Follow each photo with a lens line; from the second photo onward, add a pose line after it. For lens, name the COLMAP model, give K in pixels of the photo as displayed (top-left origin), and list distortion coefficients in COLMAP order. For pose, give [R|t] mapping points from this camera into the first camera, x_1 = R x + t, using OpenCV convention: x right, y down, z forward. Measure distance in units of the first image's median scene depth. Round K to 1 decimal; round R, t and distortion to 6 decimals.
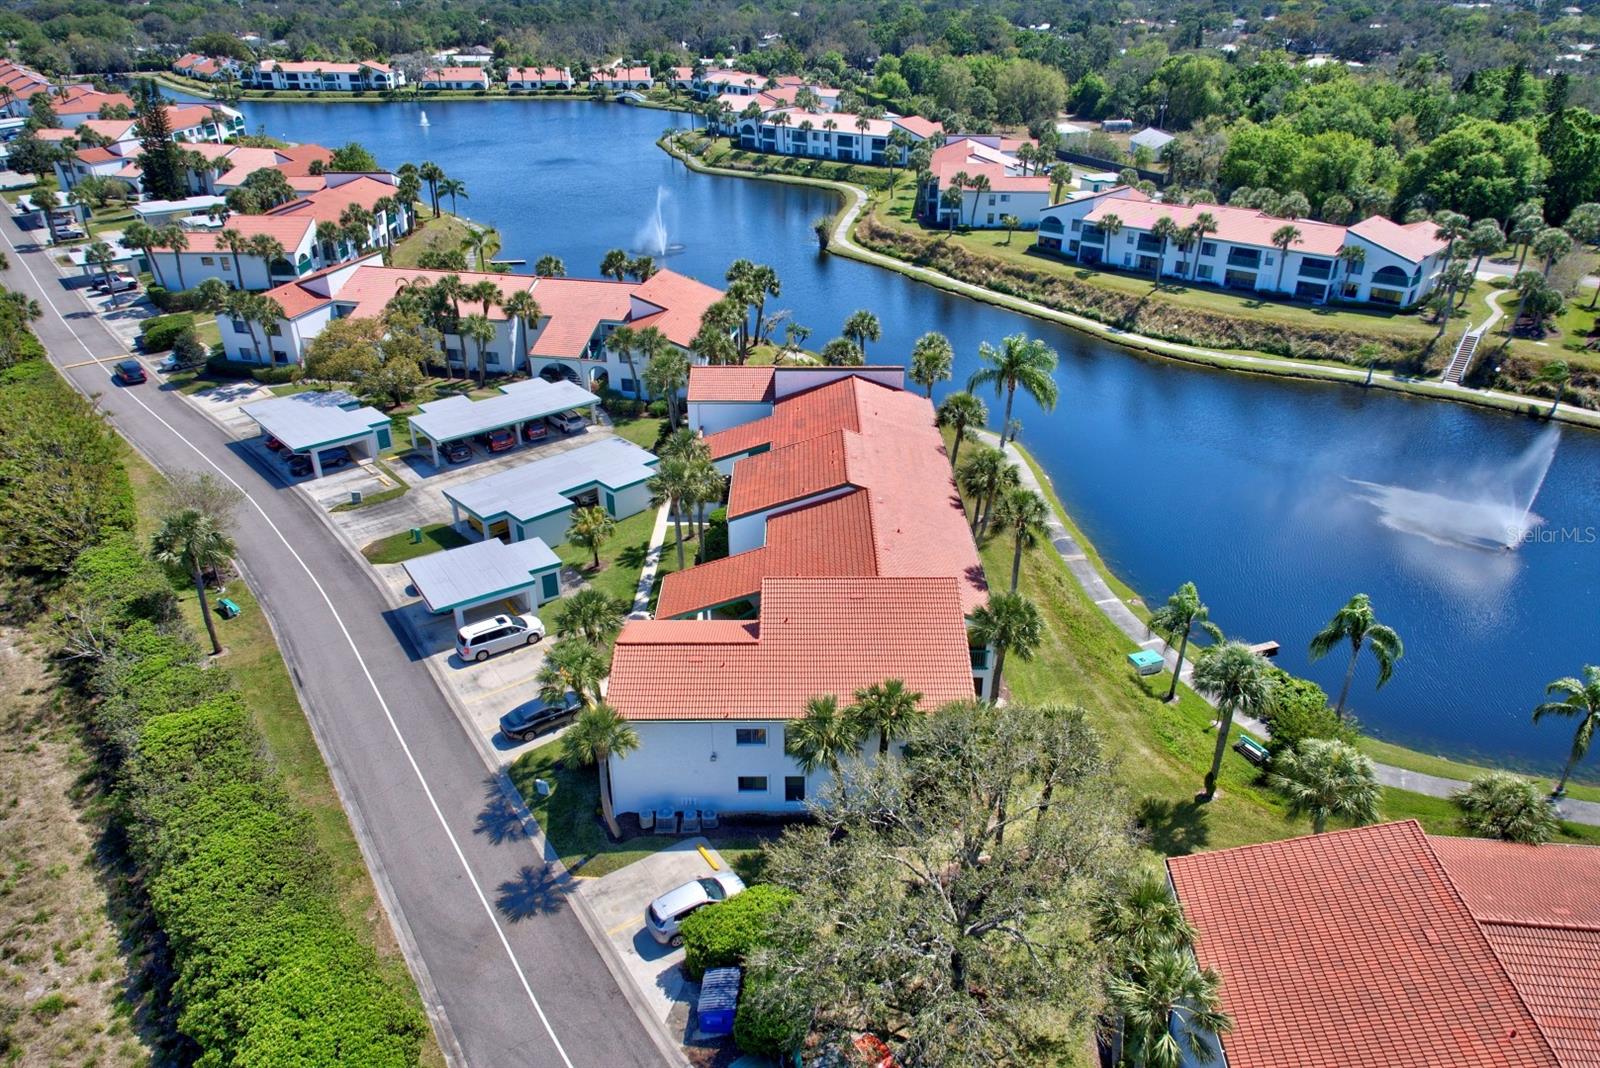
lens RADIAL K [[1068.4, 0, 800.0], [0, 1068.4, 534.0], [0, 0, 1]] dist [0.058475, -0.026782]
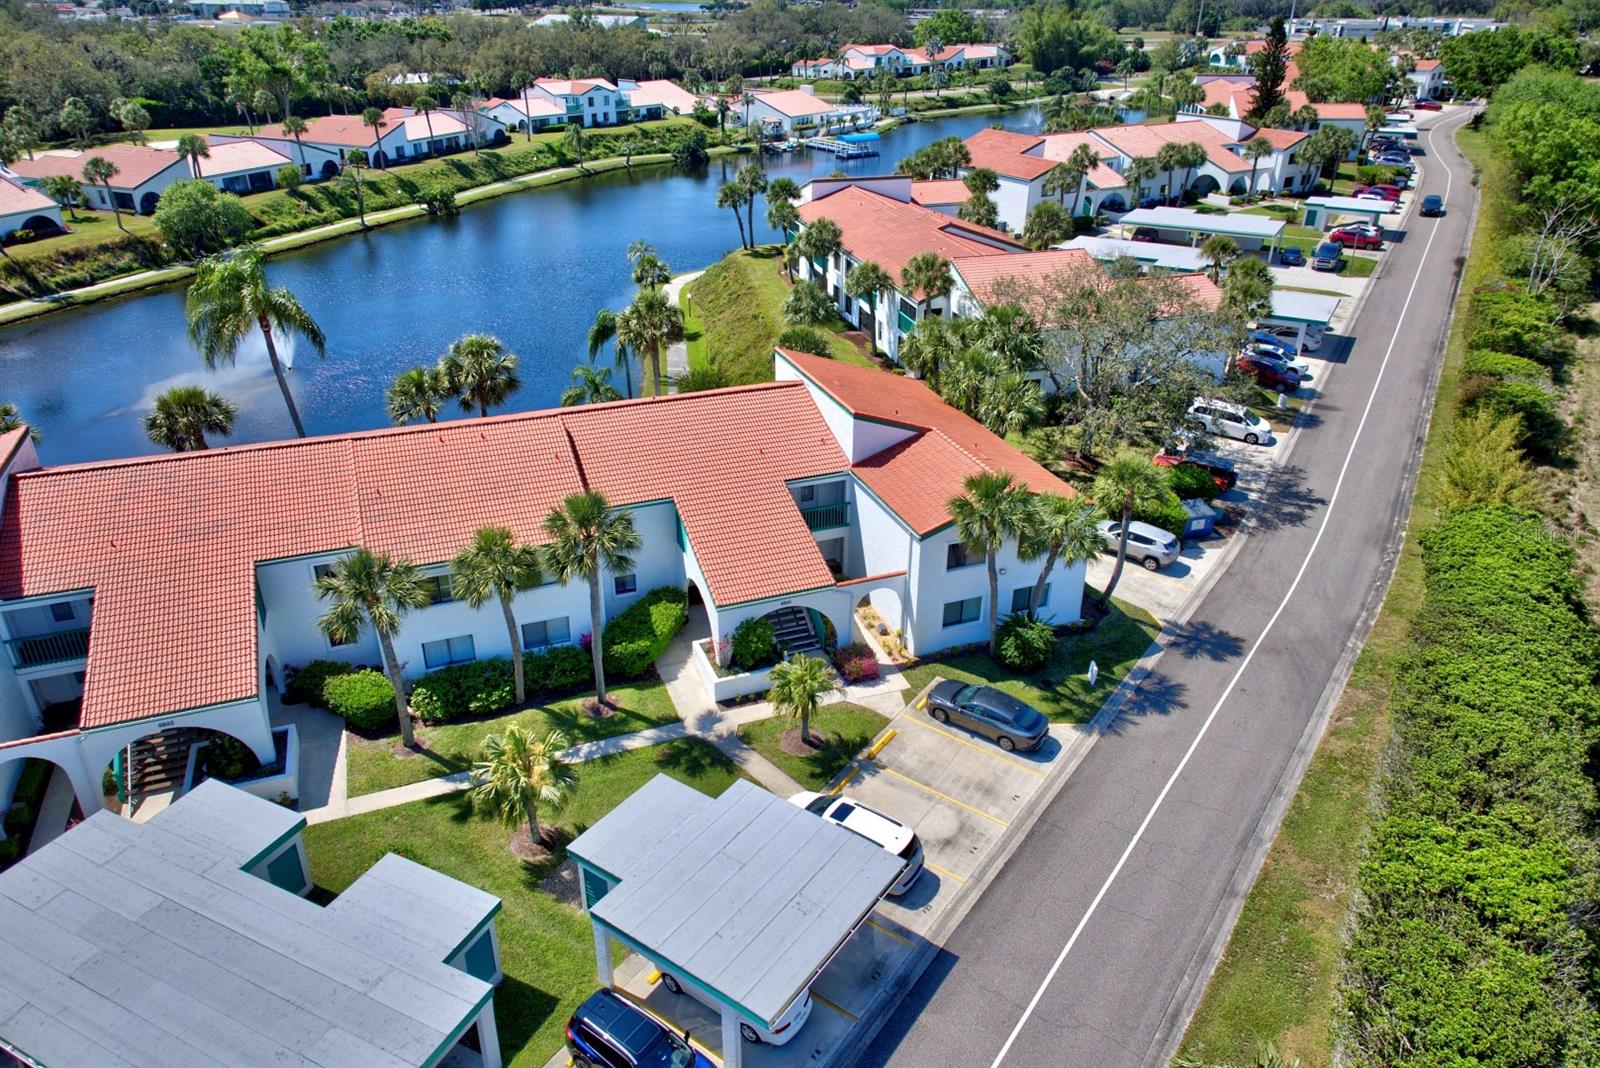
lens RADIAL K [[1068.4, 0, 800.0], [0, 1068.4, 534.0], [0, 0, 1]] dist [0.058475, -0.026782]
pose [[-0.359388, -0.428204, 0.829145, -0.360201], [0.432638, 0.710798, 0.554609, -0.179194], [-0.826840, 0.558039, -0.070195, 0.534162]]
